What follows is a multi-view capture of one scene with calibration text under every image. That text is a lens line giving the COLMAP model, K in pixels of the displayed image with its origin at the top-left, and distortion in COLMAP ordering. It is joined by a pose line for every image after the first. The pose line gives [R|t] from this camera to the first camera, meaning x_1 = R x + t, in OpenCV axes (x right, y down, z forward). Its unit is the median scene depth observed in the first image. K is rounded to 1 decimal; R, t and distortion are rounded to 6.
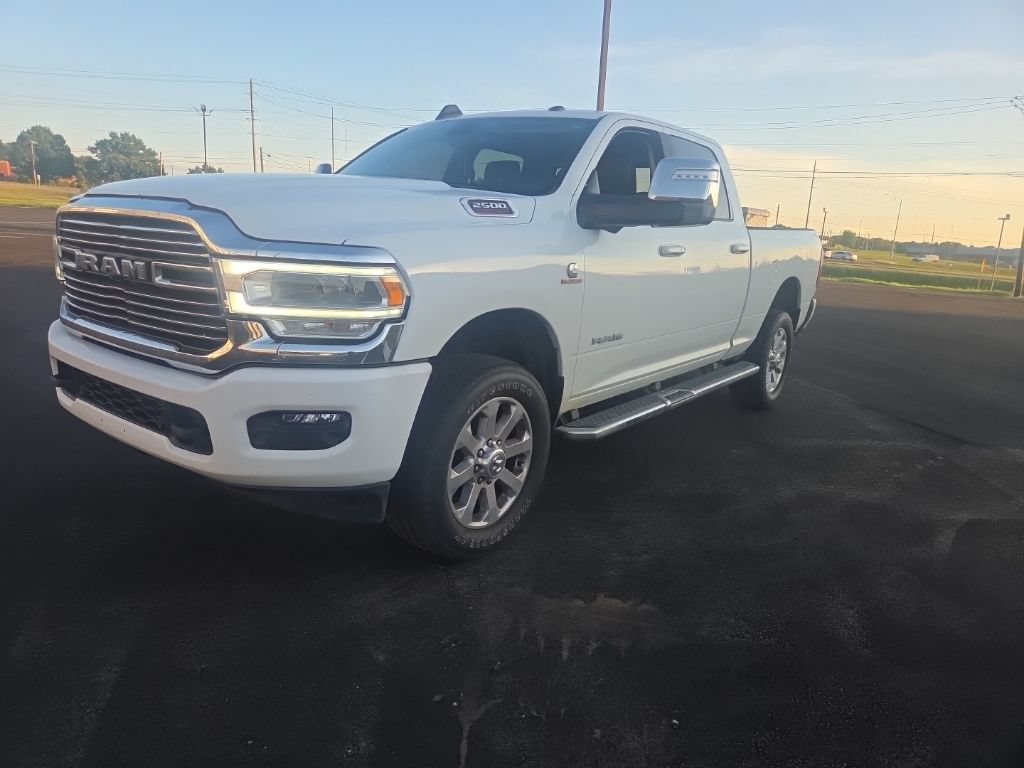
lens RADIAL K [[696.8, 0, 502.8], [0, 696.8, 384.3], [0, 0, 1]] dist [0.067255, -0.057928]
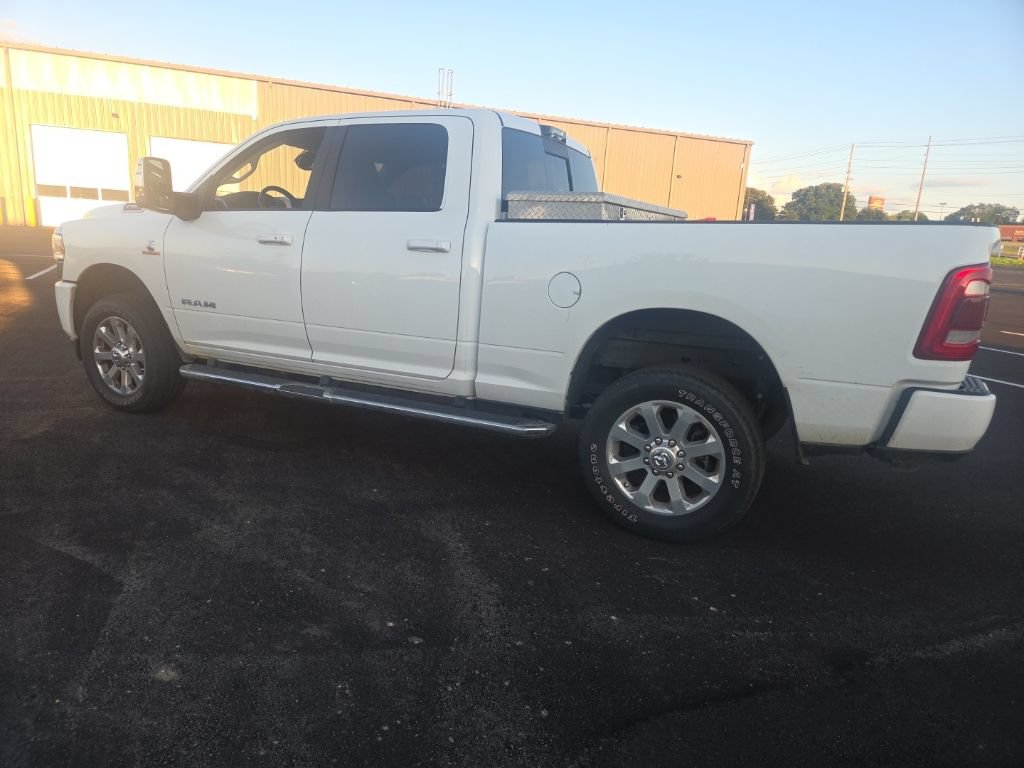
lens RADIAL K [[696.8, 0, 496.6], [0, 696.8, 396.0], [0, 0, 1]] dist [0.067255, -0.057928]
pose [[0.174104, 0.171720, -0.969639, 1.759155], [-0.251615, 0.959749, 0.124790, -0.231253], [0.952039, 0.222249, 0.210304, 1.468959]]
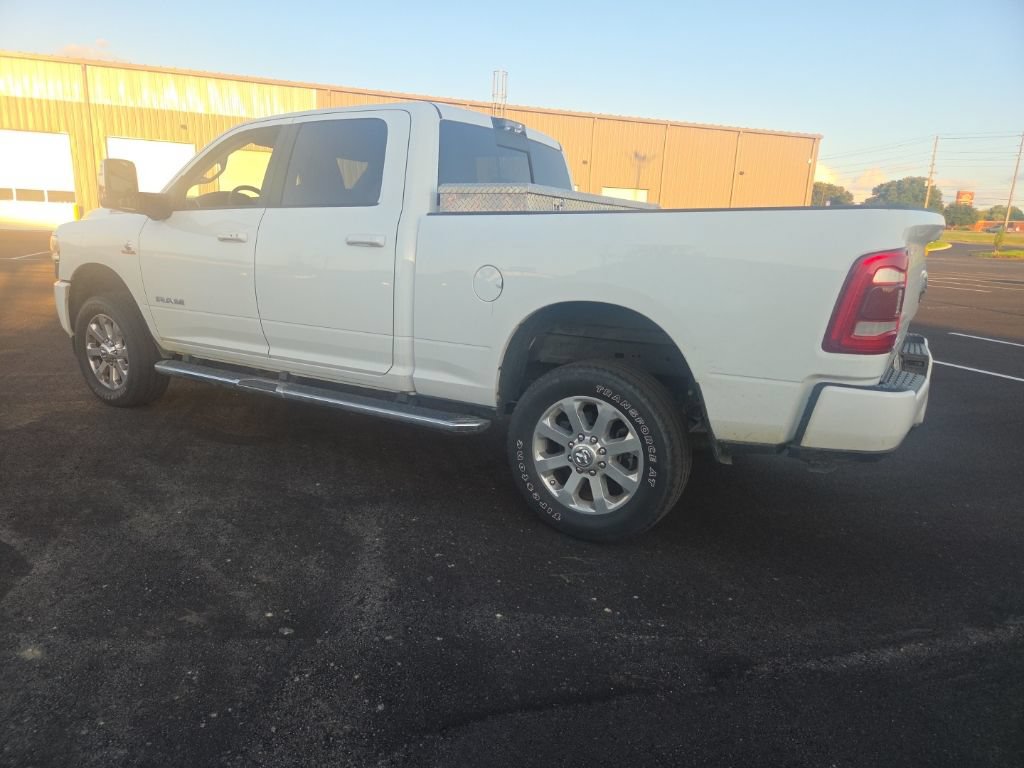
lens RADIAL K [[696.8, 0, 497.2], [0, 696.8, 400.9], [0, 0, 1]] dist [0.067255, -0.057928]
pose [[0.082578, 0.175642, -0.980985, 1.776745], [-0.247056, 0.957228, 0.150591, -0.273417], [0.965476, 0.229923, 0.122439, 1.689876]]
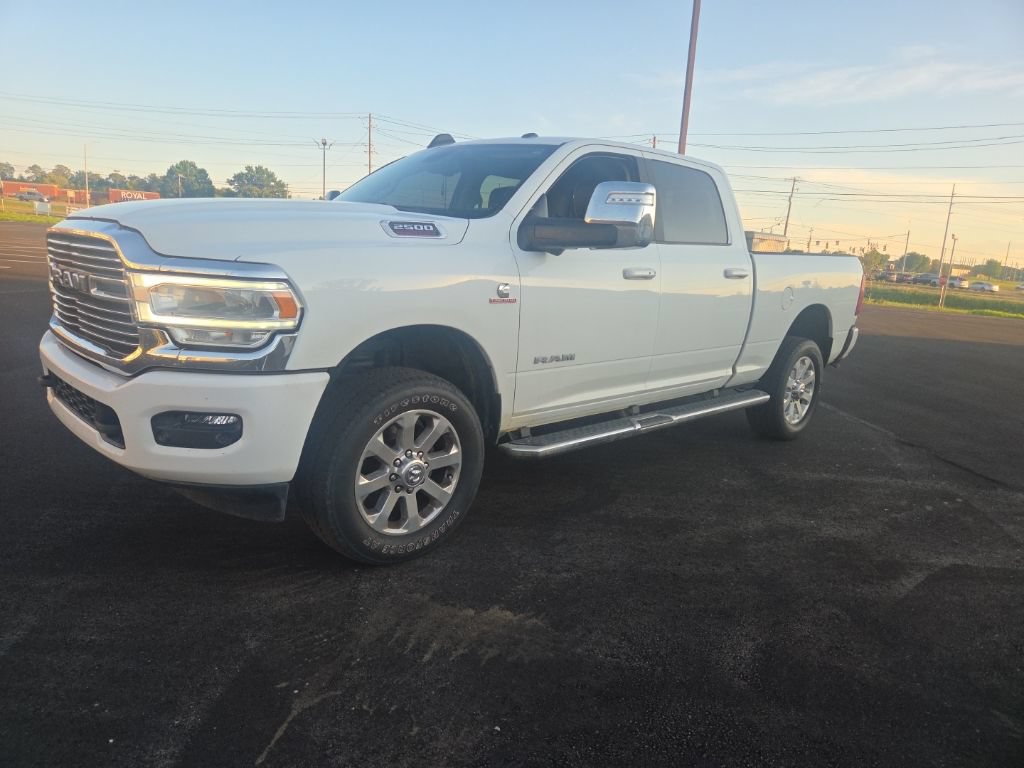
lens RADIAL K [[696.8, 0, 506.4], [0, 696.8, 388.6], [0, 0, 1]] dist [0.067255, -0.057928]
pose [[0.988977, 0.033475, -0.144237, 0.259245], [-0.037877, 0.998893, -0.027879, 0.010520], [0.143145, 0.033035, 0.989150, -0.013915]]
